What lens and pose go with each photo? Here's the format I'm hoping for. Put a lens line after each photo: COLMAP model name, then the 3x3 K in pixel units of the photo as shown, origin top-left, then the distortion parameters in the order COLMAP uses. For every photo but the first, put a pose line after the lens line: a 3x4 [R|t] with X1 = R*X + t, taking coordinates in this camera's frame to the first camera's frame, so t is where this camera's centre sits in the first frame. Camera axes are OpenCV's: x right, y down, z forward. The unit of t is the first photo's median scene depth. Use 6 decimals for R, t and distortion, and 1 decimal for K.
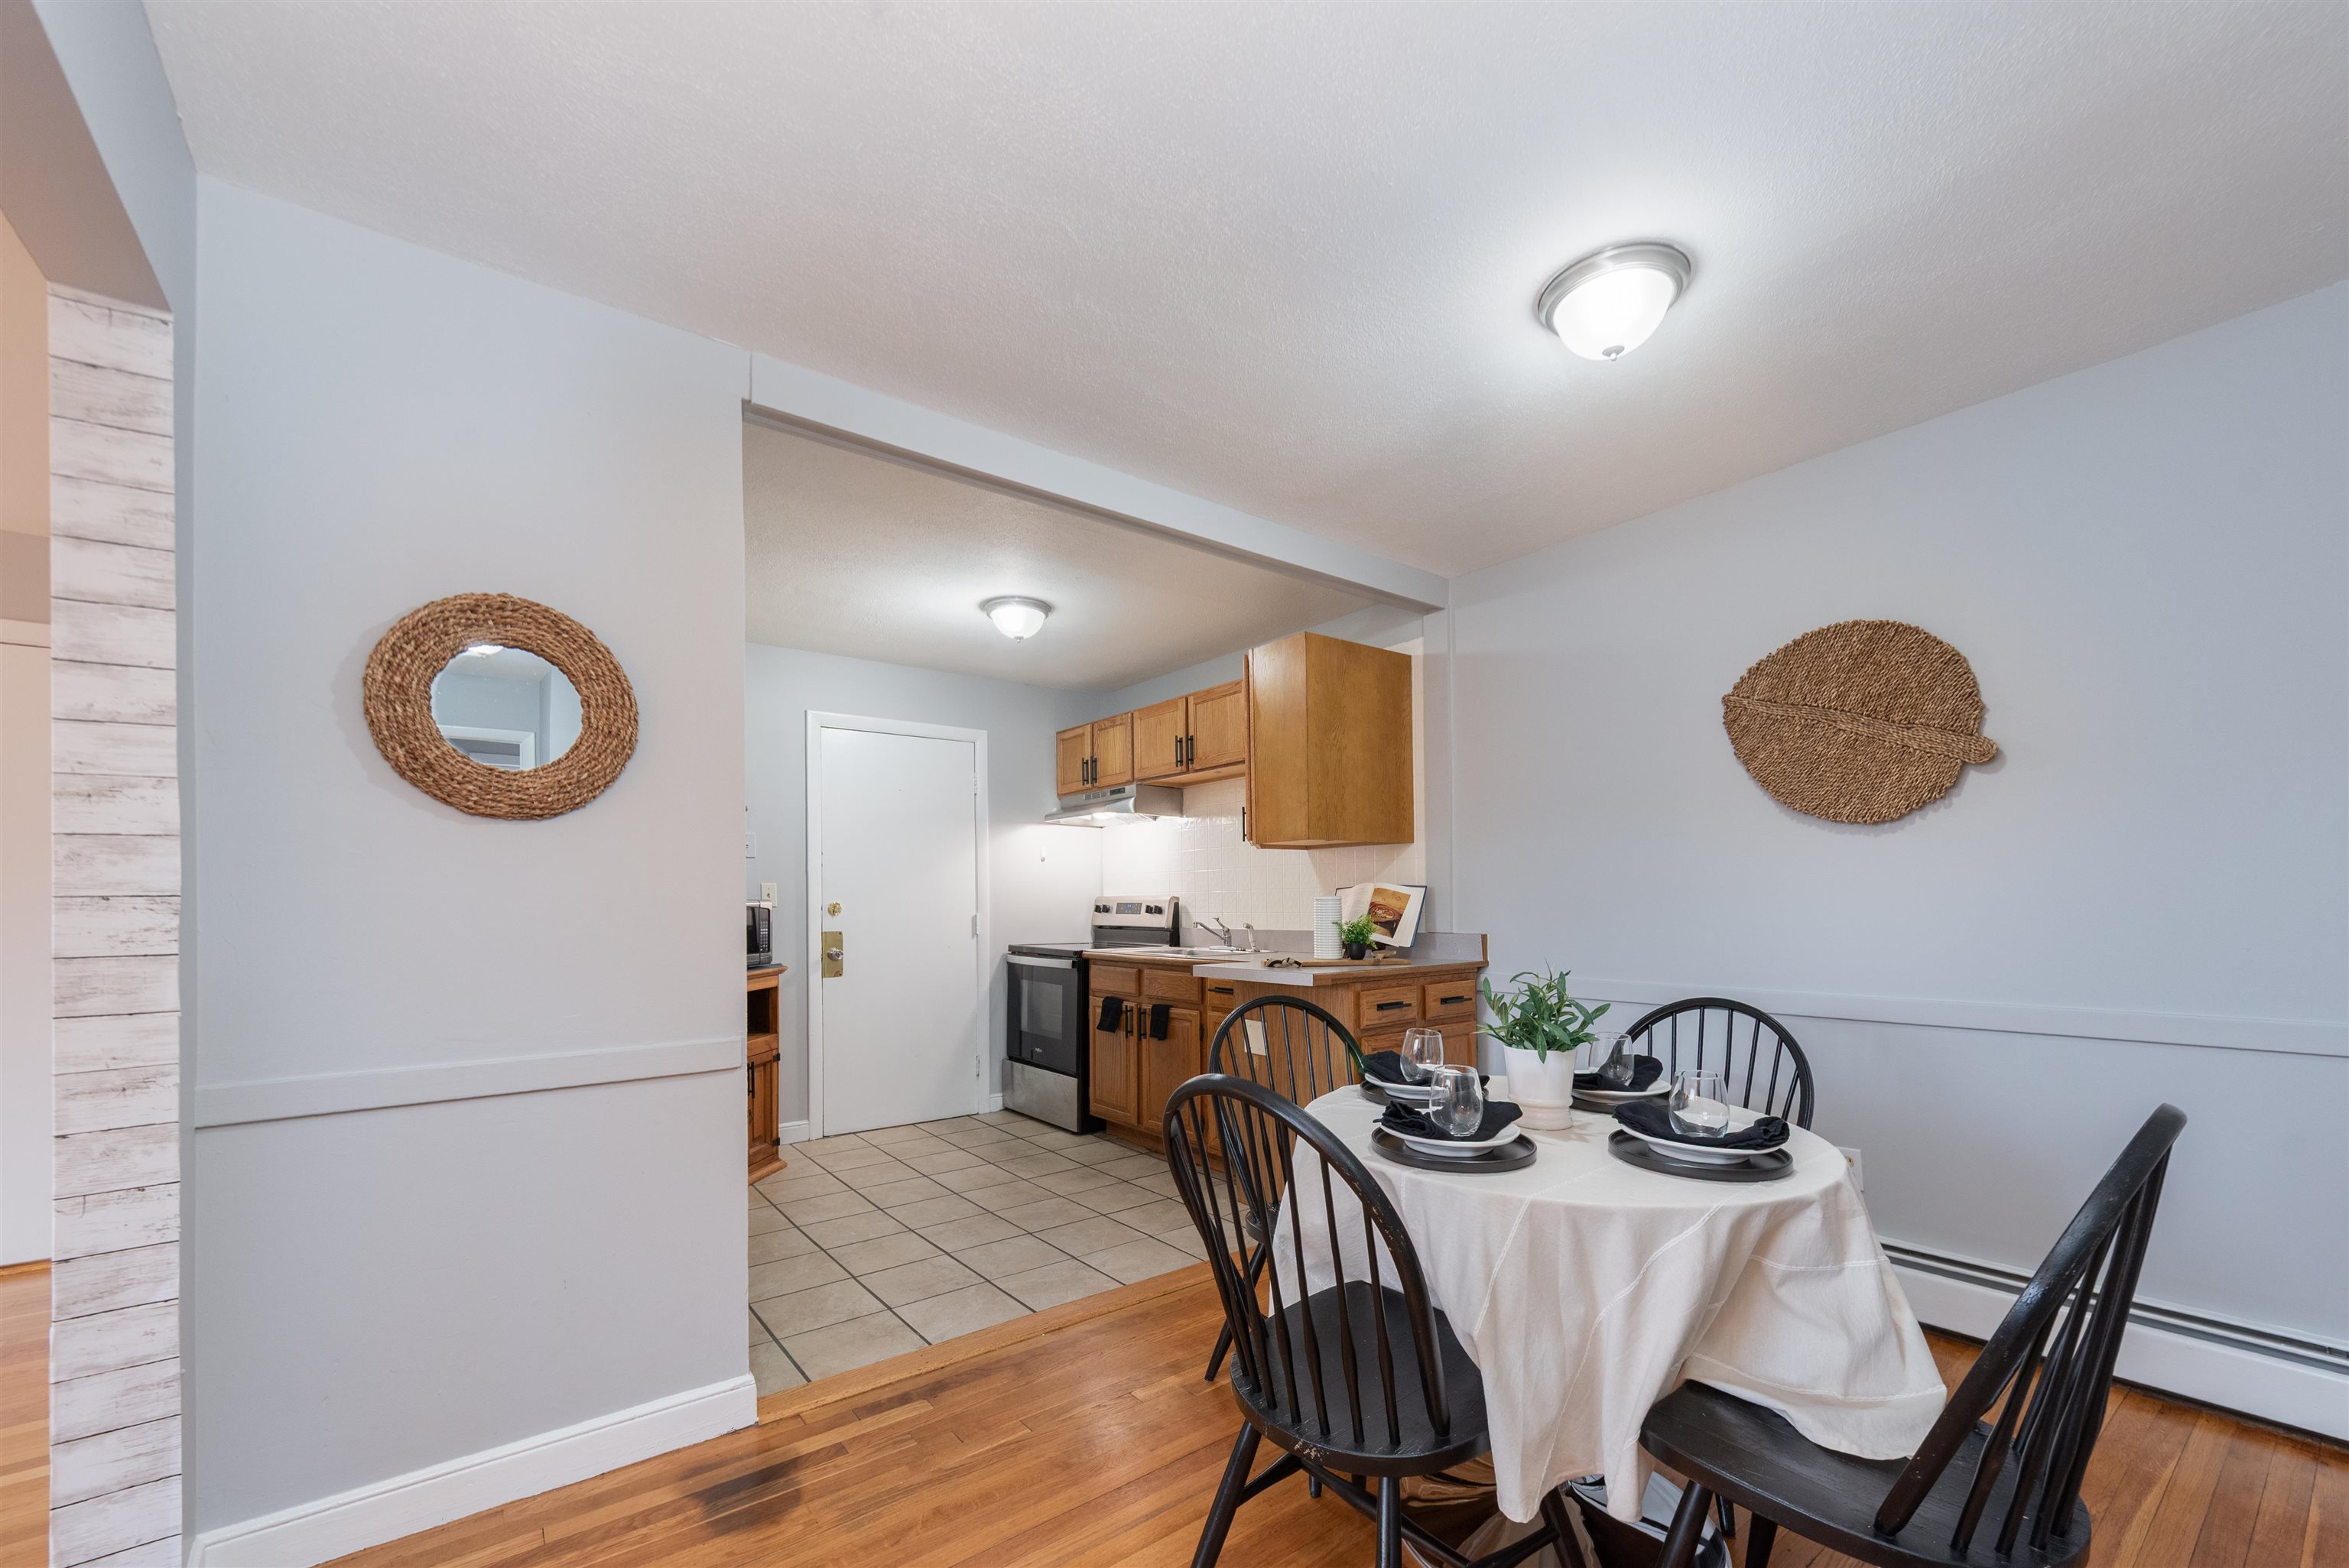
lens RADIAL K [[922.9, 0, 1184.0], [0, 922.9, 882.6], [0, 0, 1]] dist [0.004376, -0.001029]
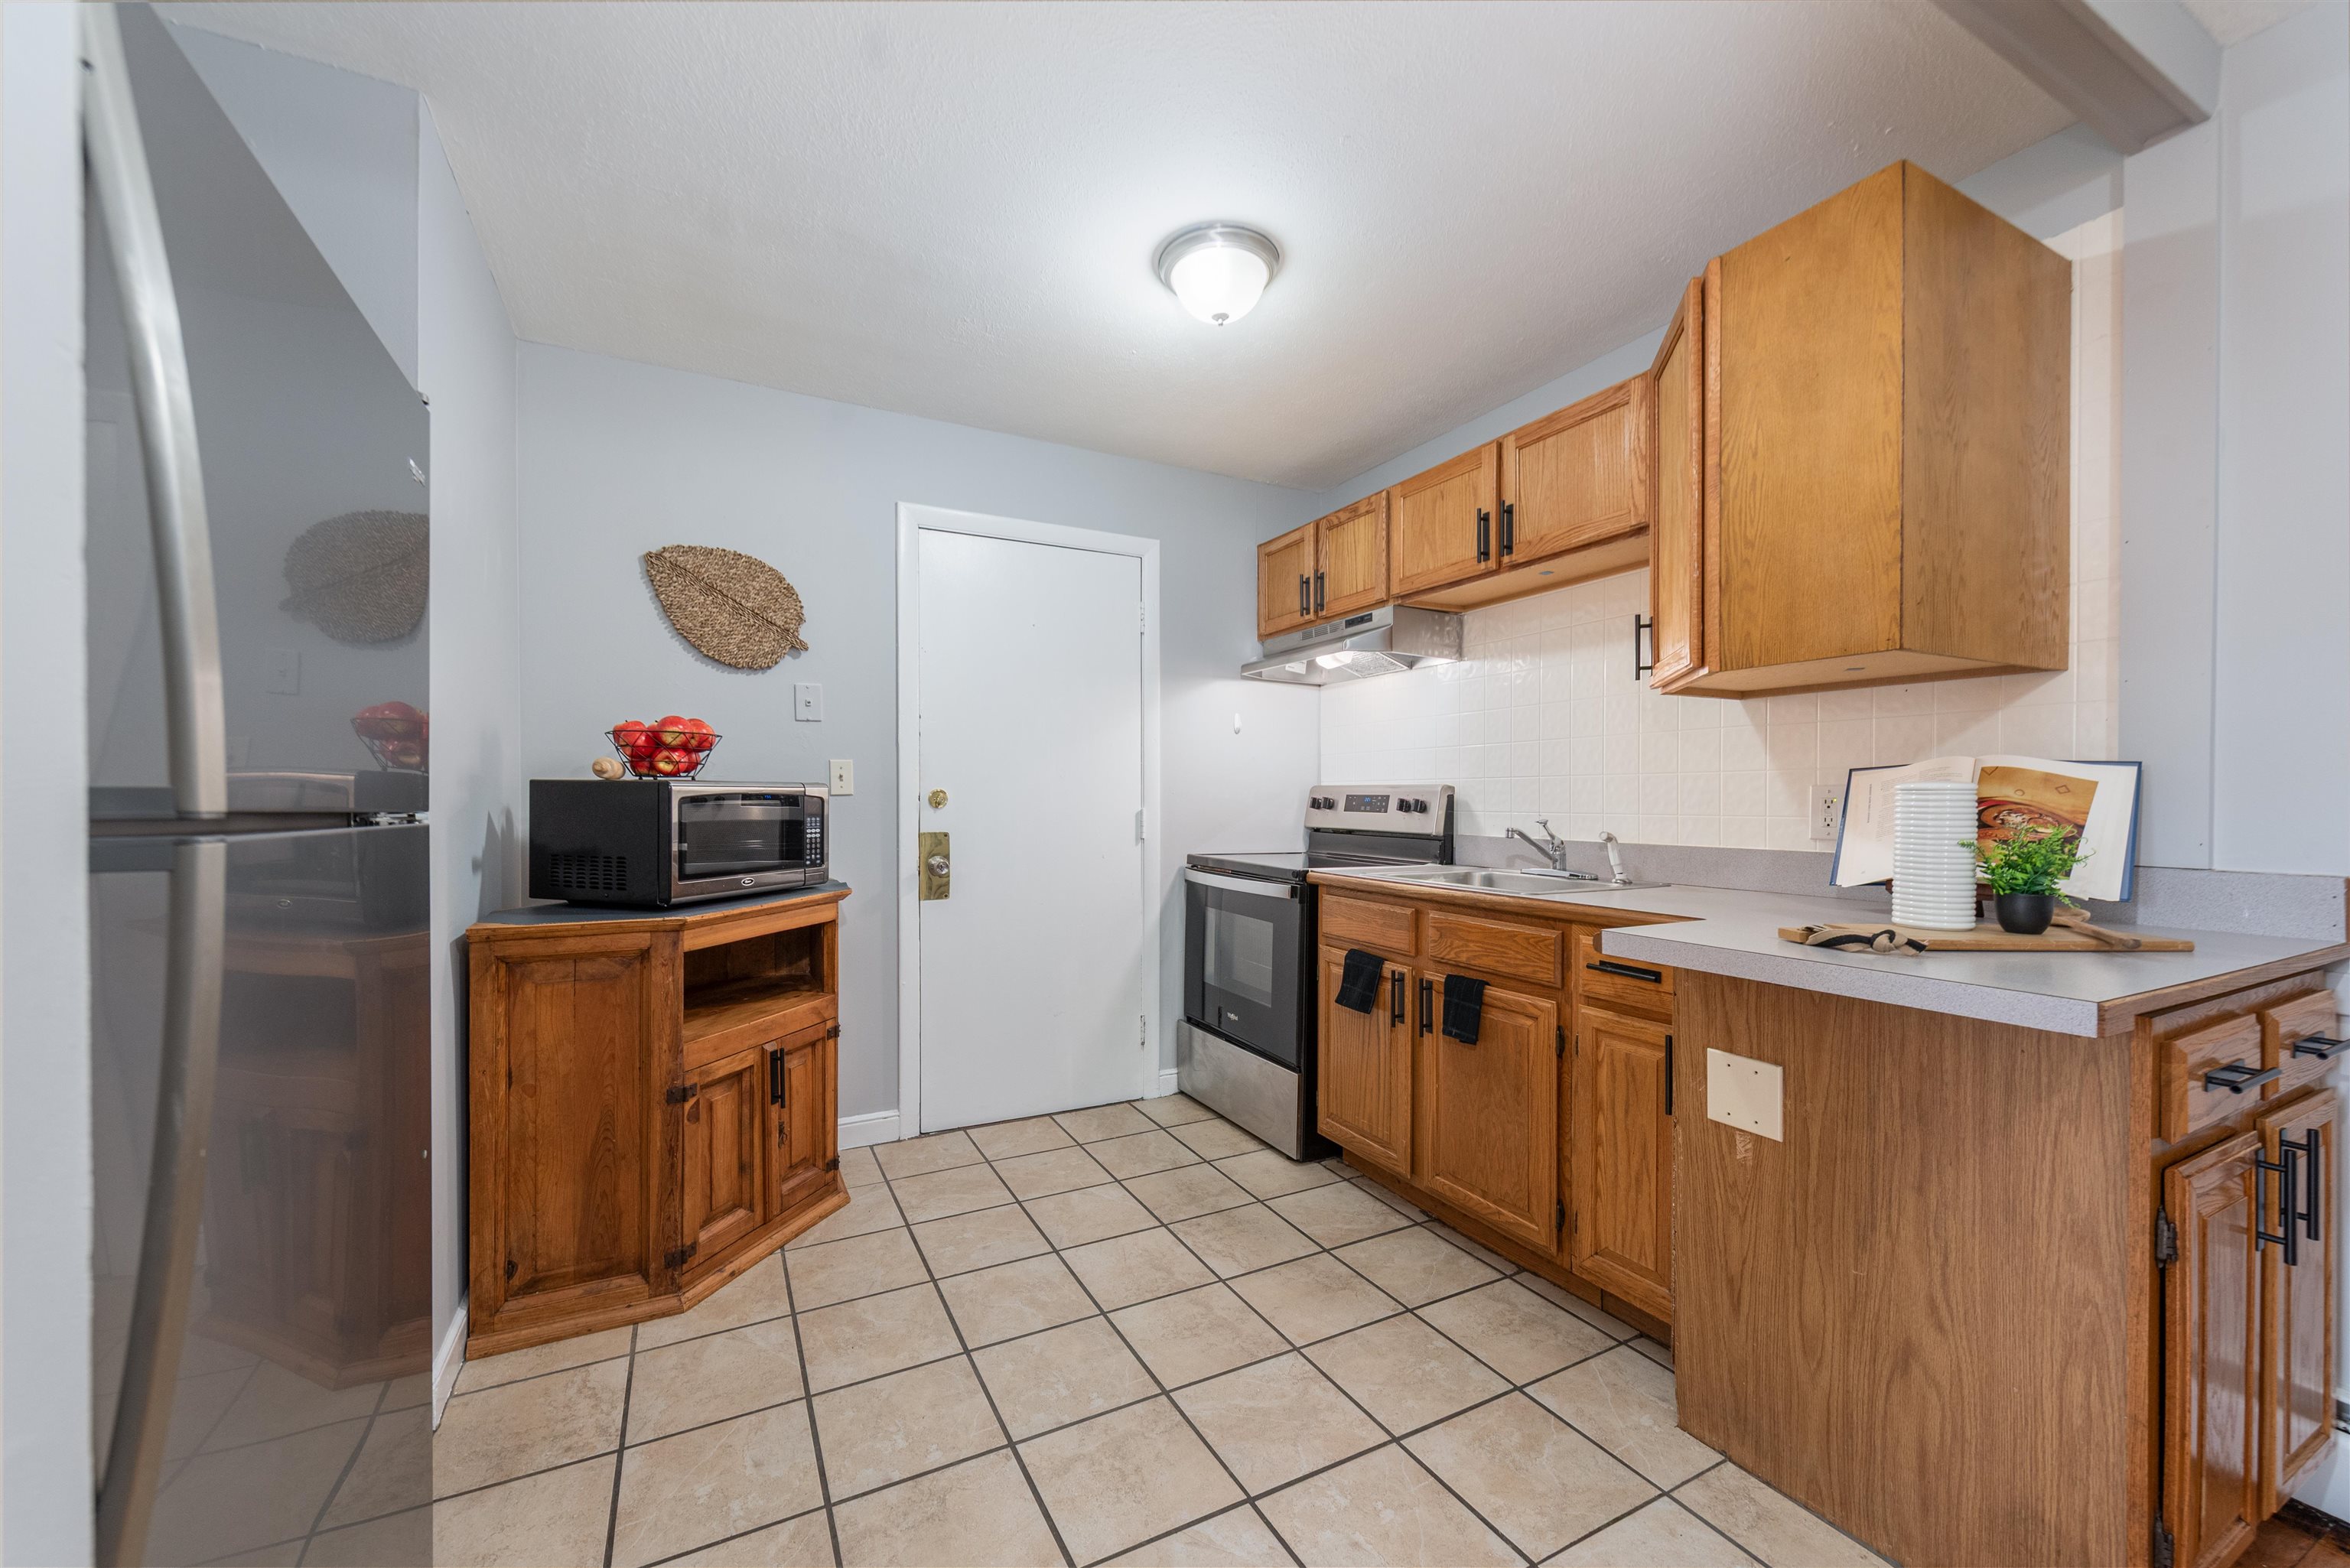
lens RADIAL K [[923.4, 0, 1175.4], [0, 923.4, 812.4], [0, 0, 1]] dist [0.004376, -0.001029]
pose [[0.982855, 0.014934, -0.183773, -0.095865], [-0.007815, 0.999193, 0.039402, 0.012212], [0.184213, -0.037290, 0.982179, 0.424679]]
